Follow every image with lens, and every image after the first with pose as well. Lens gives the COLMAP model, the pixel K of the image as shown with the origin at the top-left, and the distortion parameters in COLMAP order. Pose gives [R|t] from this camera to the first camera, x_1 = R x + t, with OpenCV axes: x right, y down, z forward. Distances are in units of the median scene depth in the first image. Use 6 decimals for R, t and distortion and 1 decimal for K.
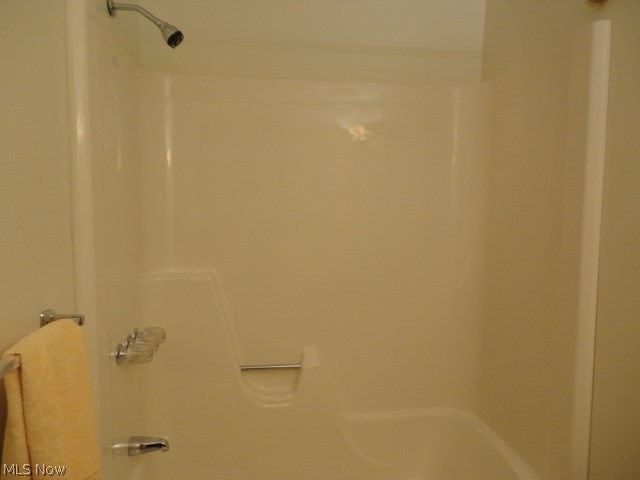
lens RADIAL K [[458.4, 0, 320.4], [0, 458.4, 239.7], [0, 0, 1]] dist [-0.011779, 0.004968]
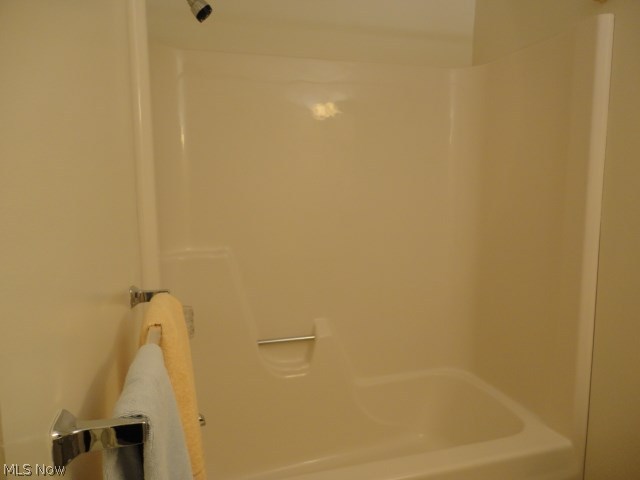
lens RADIAL K [[458.4, 0, 319.2], [0, 458.4, 240.0], [0, 0, 1]] dist [-0.011779, 0.004968]
pose [[0.989073, -0.028934, 0.144560, -0.177278], [0.022817, 0.998780, 0.043791, 0.009519], [-0.145651, -0.040014, 0.988527, -0.024423]]
